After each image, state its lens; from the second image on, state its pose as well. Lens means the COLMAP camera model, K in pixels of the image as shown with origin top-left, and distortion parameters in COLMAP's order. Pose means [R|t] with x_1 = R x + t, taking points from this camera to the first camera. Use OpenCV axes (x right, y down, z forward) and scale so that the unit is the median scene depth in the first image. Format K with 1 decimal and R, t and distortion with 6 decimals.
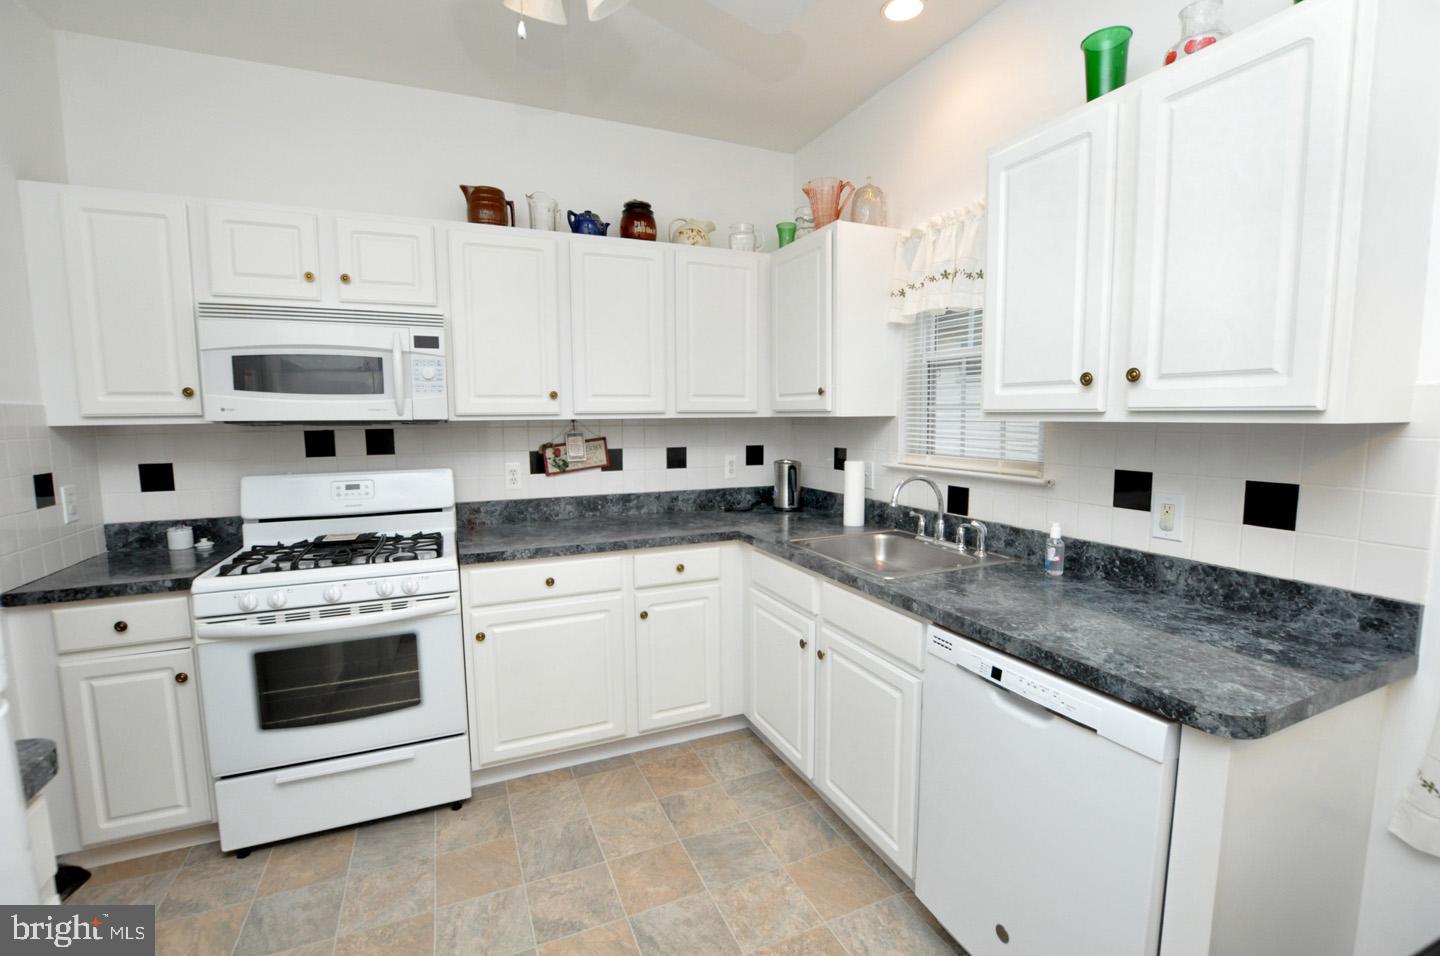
lens RADIAL K [[634.1, 0, 721.6], [0, 634.1, 480.4], [0, 0, 1]] dist [-0.028912, 0.001068]
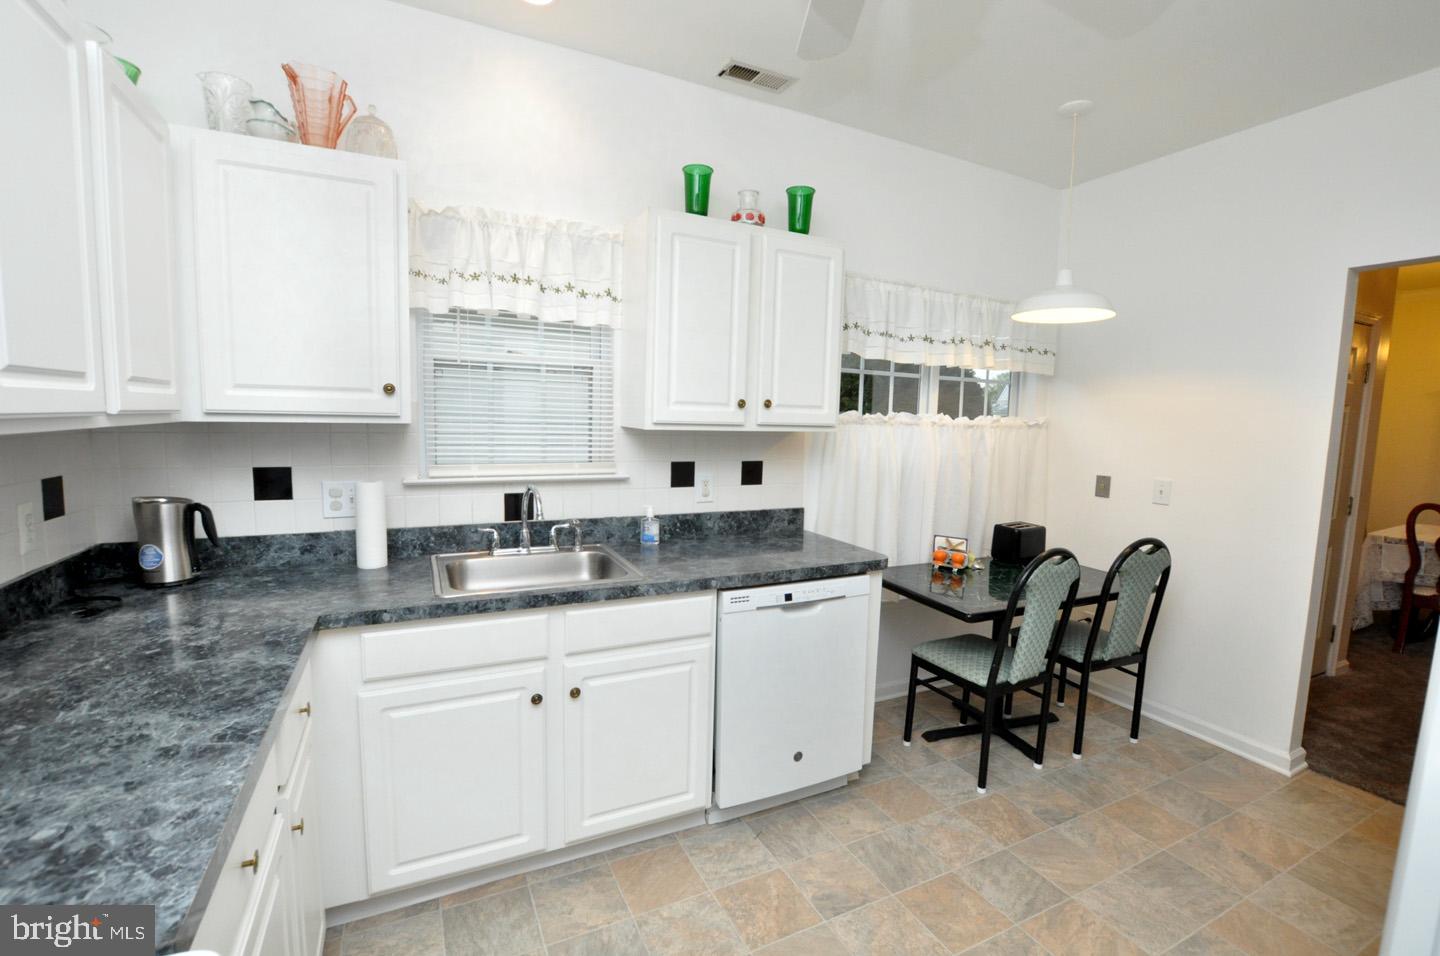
lens RADIAL K [[625.4, 0, 728.3], [0, 625.4, 481.5], [0, 0, 1]] dist [-0.039725, 0.000115]
pose [[-0.046334, -0.098944, 0.994014, -0.643412], [0.079449, 0.991565, 0.102403, -0.086616], [-0.995762, 0.083718, -0.038082, 0.730802]]
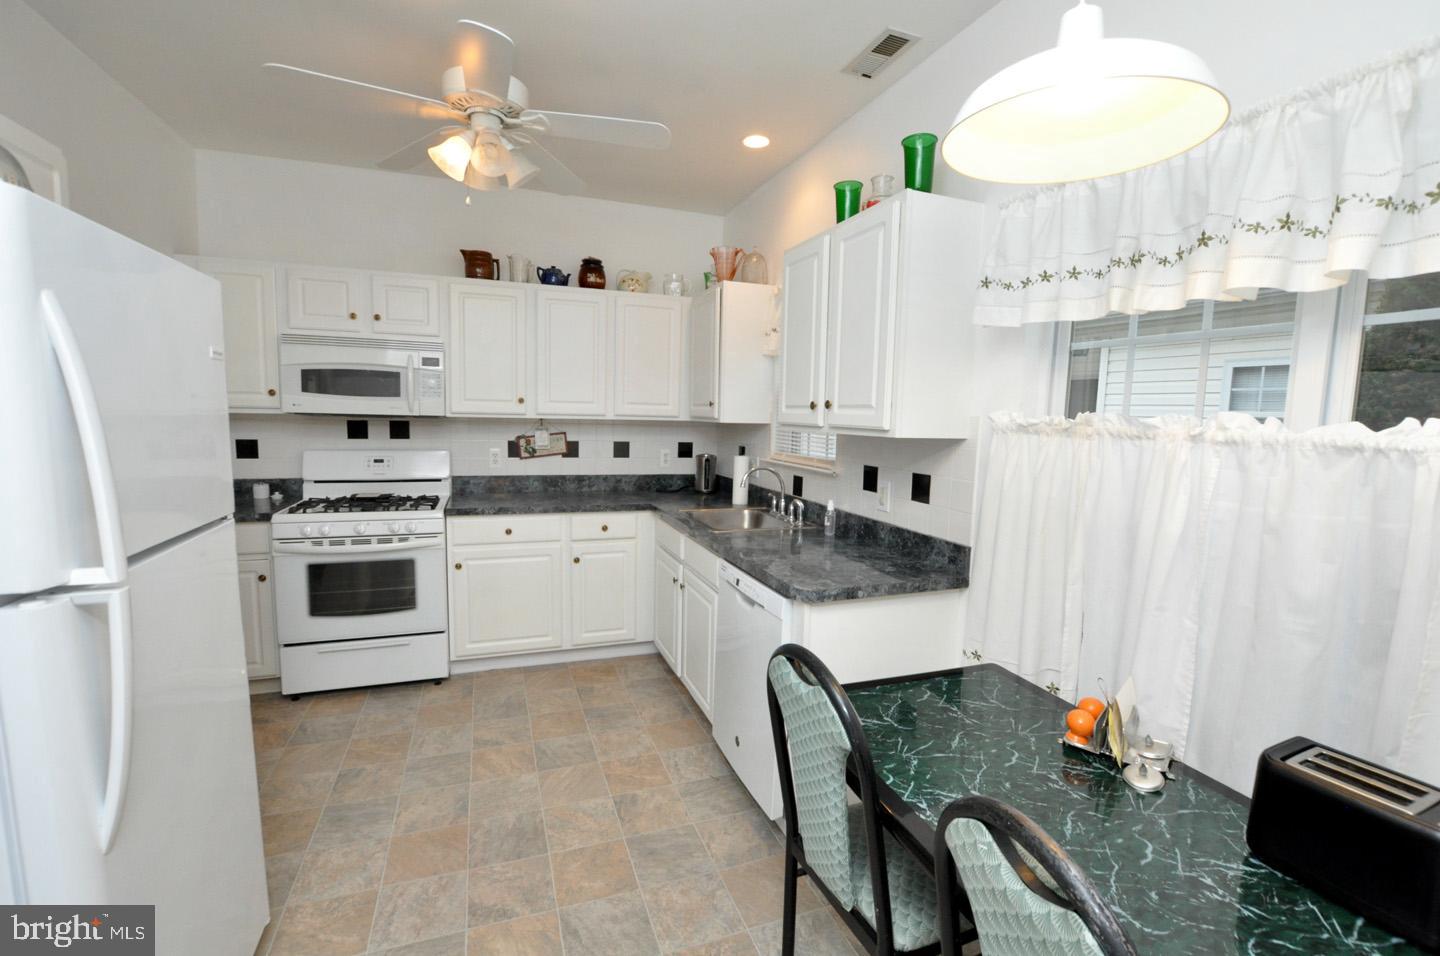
lens RADIAL K [[634.1, 0, 721.6], [0, 634.1, 480.4], [0, 0, 1]] dist [-0.028912, 0.001068]
pose [[0.997674, 0.038865, -0.055998, 0.295707], [-0.038706, 0.999243, 0.003937, 0.021092], [0.056109, -0.001760, 0.998423, -0.415709]]
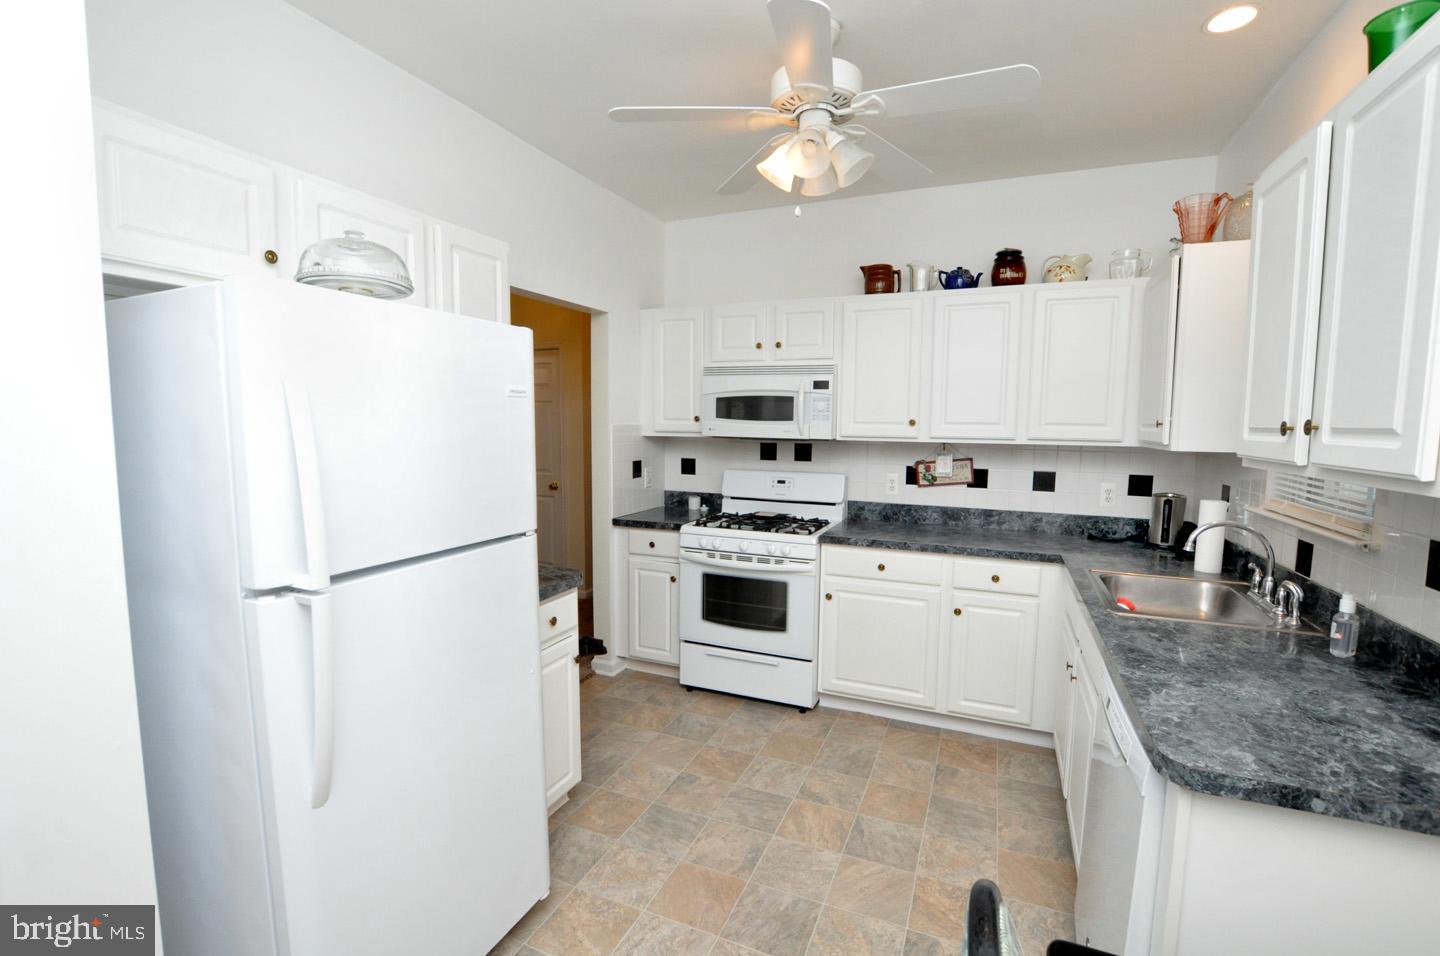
lens RADIAL K [[631.9, 0, 726.6], [0, 631.9, 482.8], [0, 0, 1]] dist [-0.027876, 0.000929]
pose [[0.682960, 0.085093, -0.725483, 0.452463], [-0.090990, 0.995366, 0.031091, -0.024666], [0.724767, 0.044778, 0.687538, -0.132968]]
